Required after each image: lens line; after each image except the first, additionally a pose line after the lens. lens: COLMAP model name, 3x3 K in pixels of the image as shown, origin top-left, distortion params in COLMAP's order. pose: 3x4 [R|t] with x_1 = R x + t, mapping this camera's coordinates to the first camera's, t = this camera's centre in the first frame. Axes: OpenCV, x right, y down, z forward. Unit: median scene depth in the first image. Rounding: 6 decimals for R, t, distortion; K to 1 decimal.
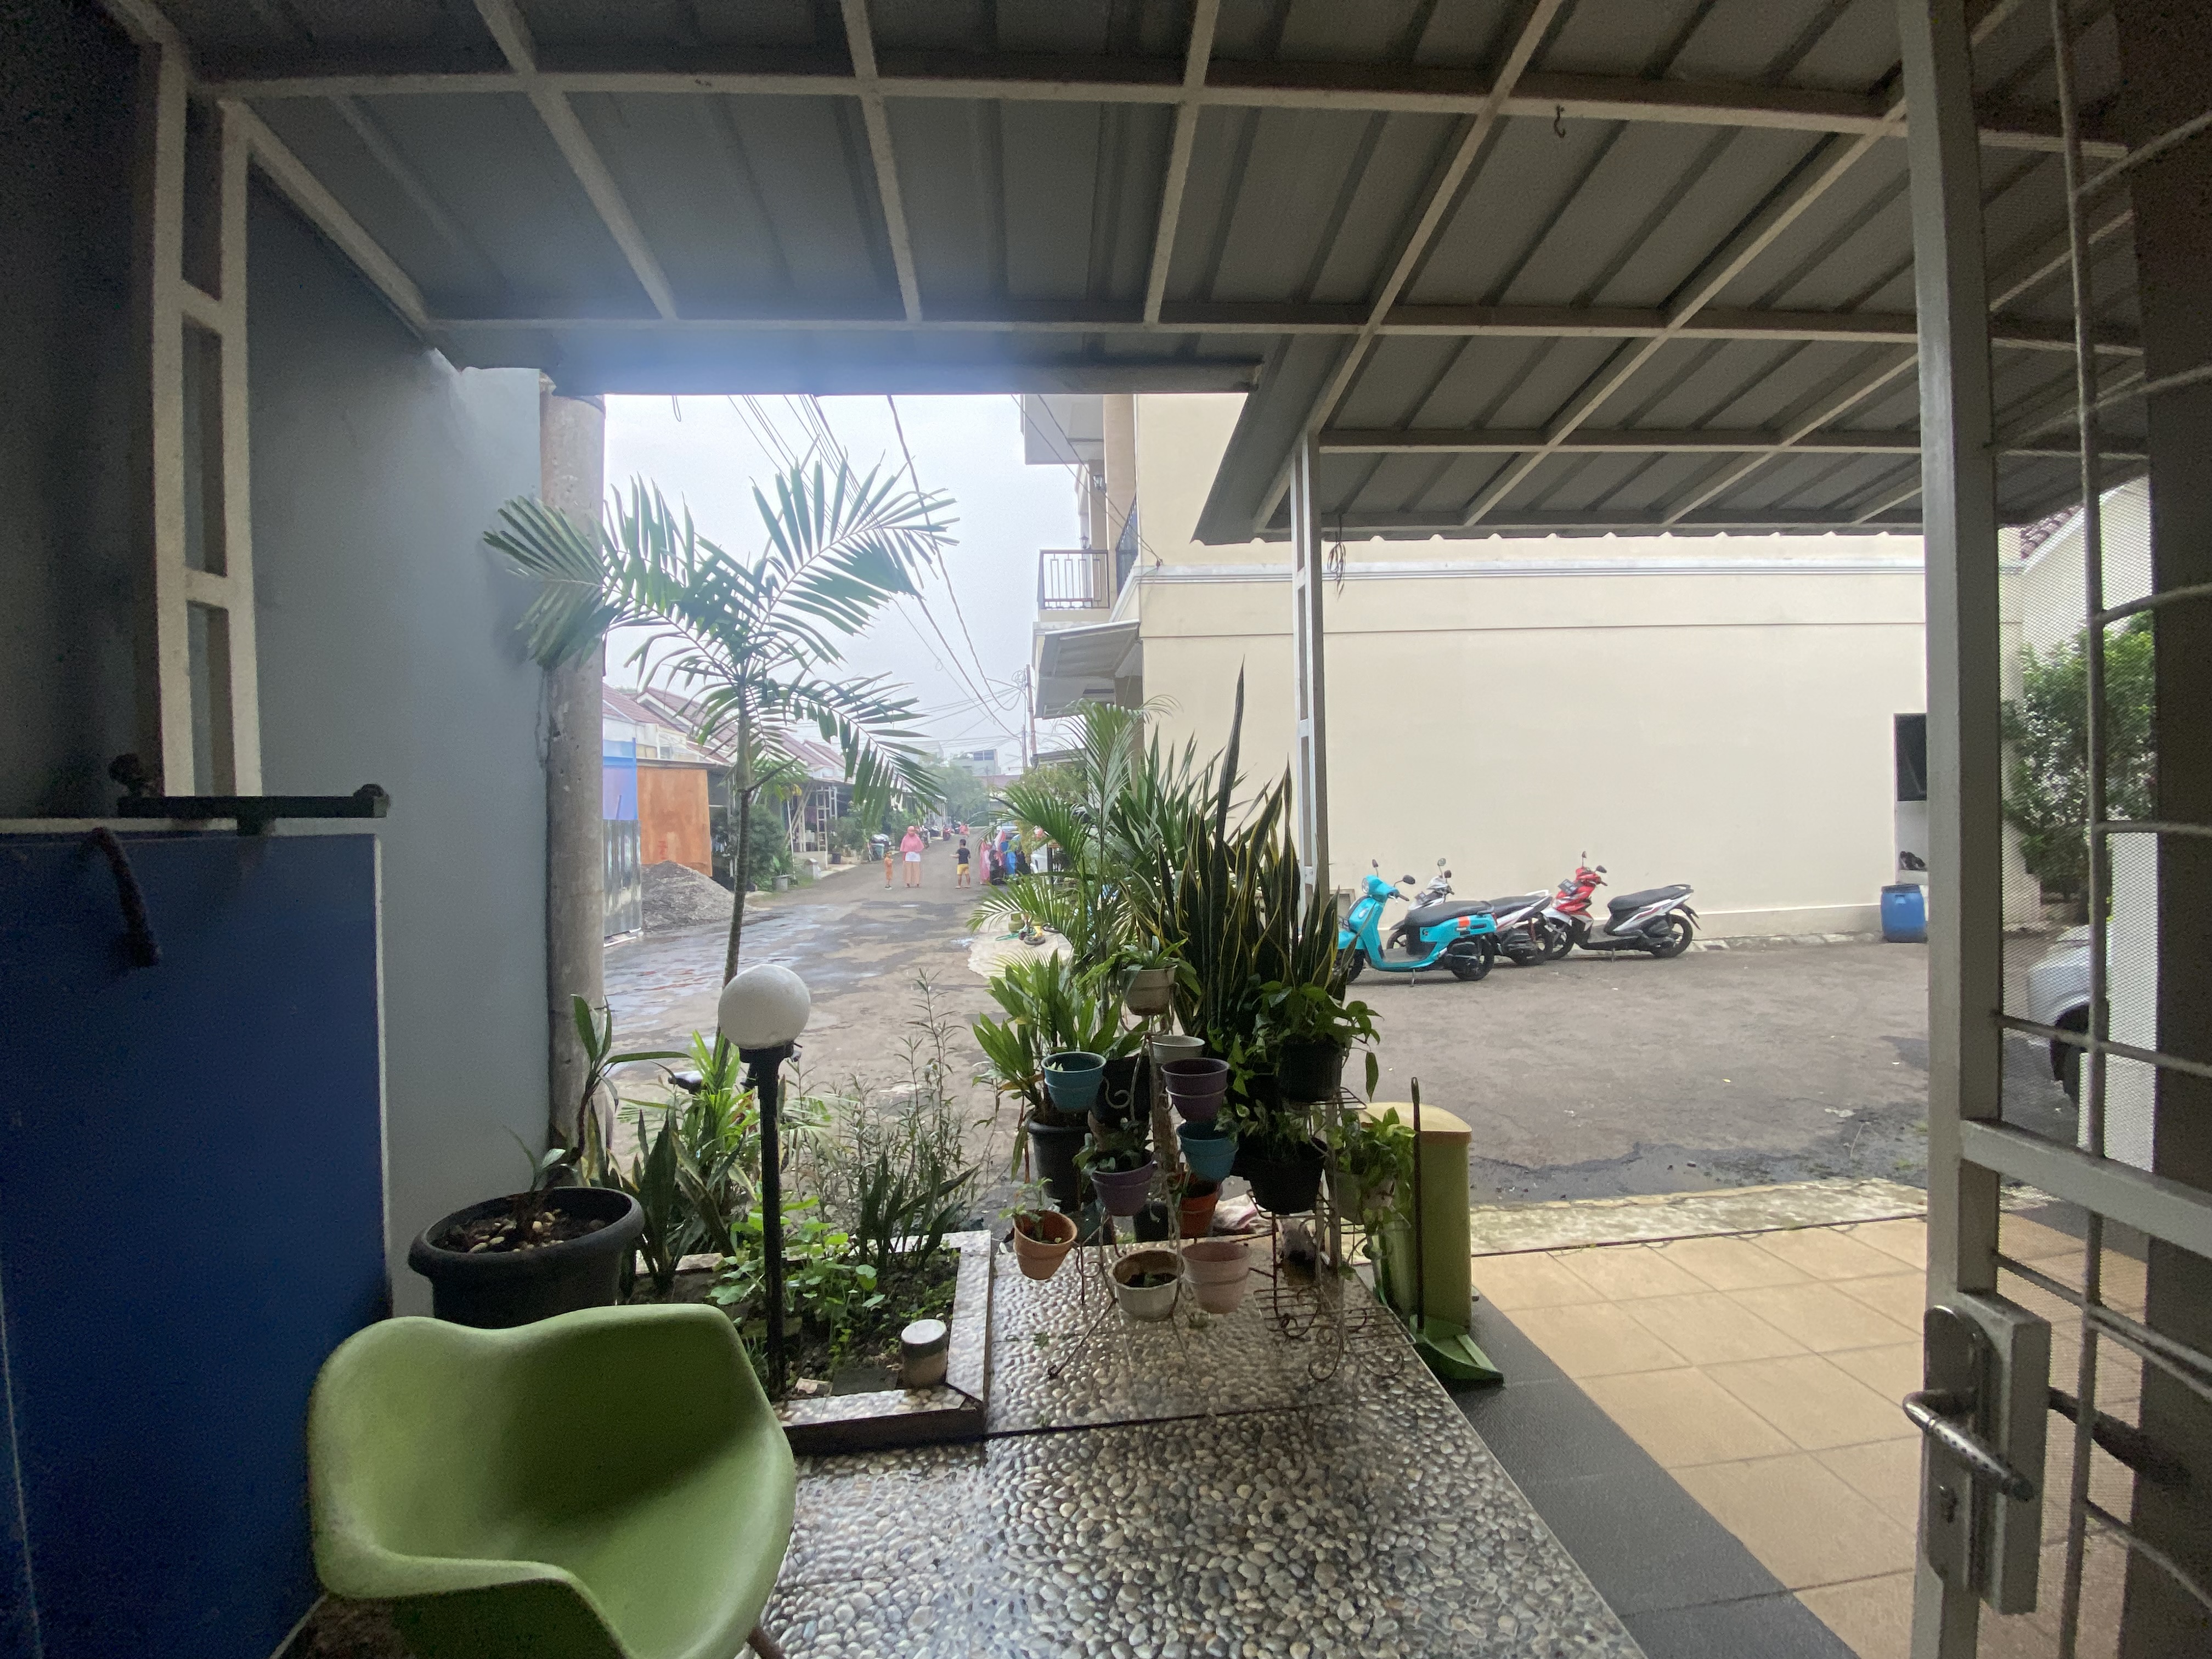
lens RADIAL K [[900.3, 0, 1109.7], [0, 900.3, 830.0], [0, 0, 1]] dist [0.028636, -0.000416]
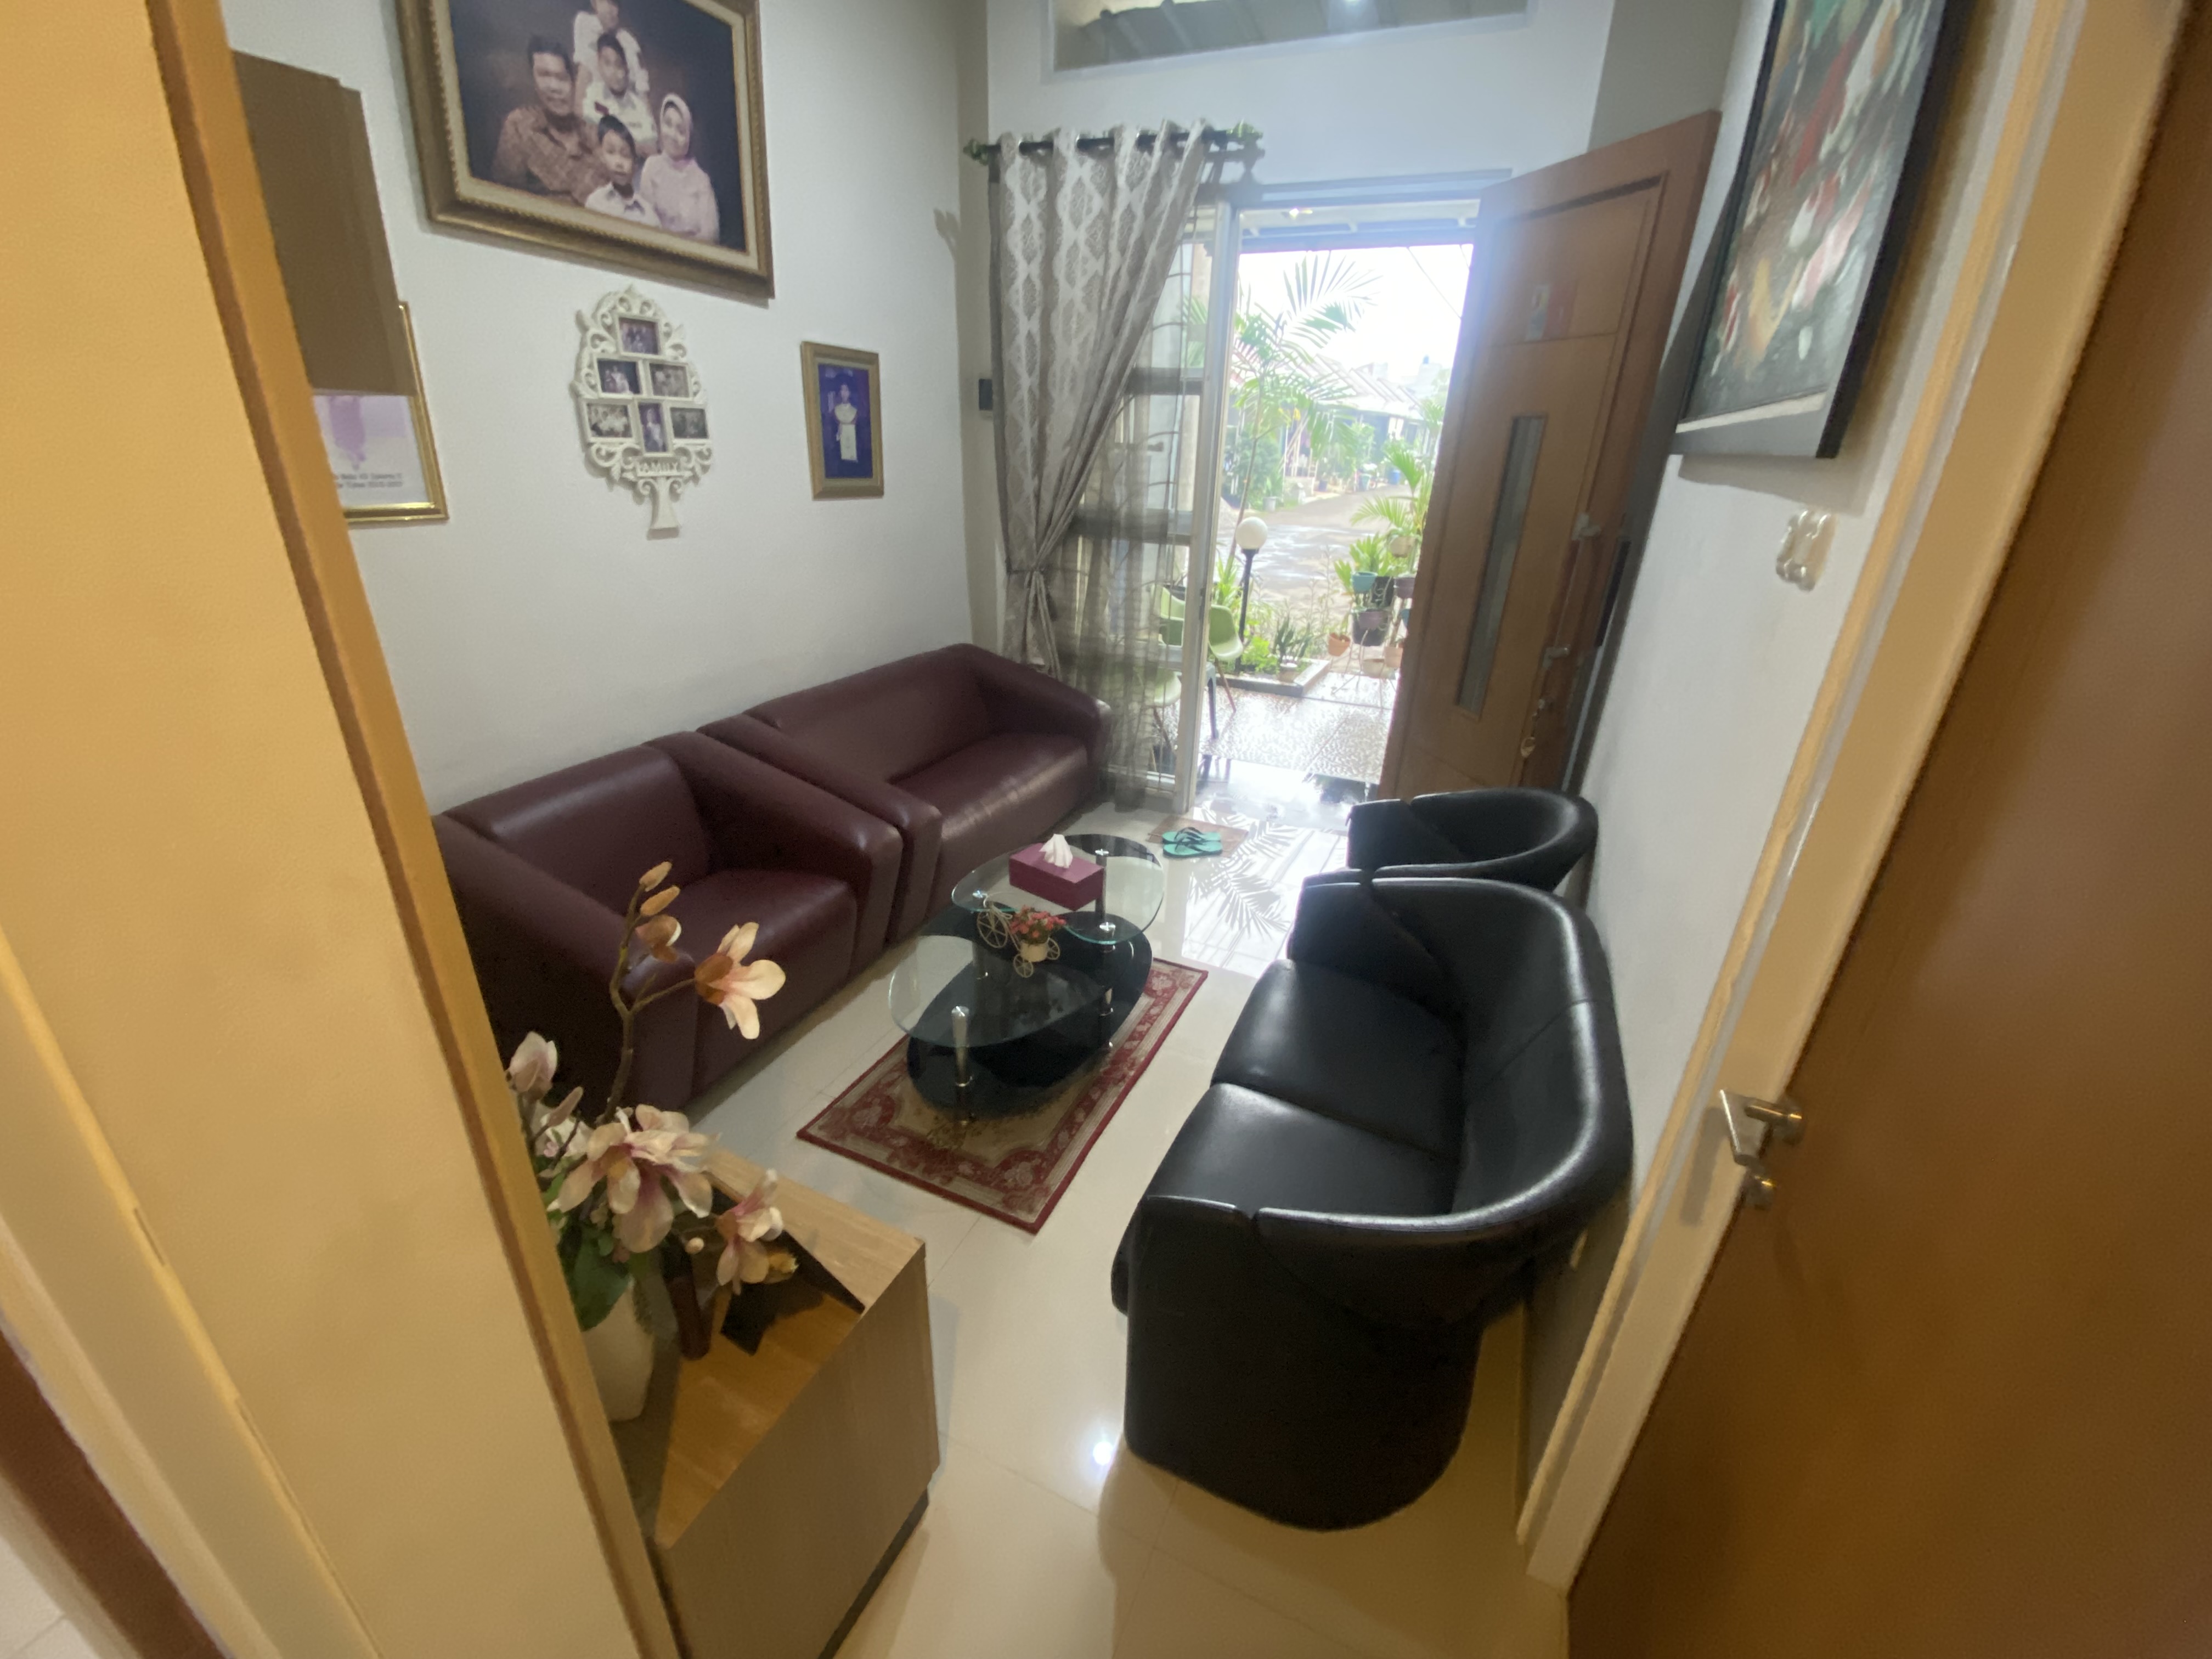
lens RADIAL K [[900.3, 0, 1096.7], [0, 900.3, 839.8], [0, 0, 1]] dist [0.028636, -0.000416]
pose [[0.858718, 0.265202, -0.438487, 0.060427], [-0.073904, 0.910817, 0.406141, -0.003055], [0.507091, -0.316354, 0.801735, -0.157762]]
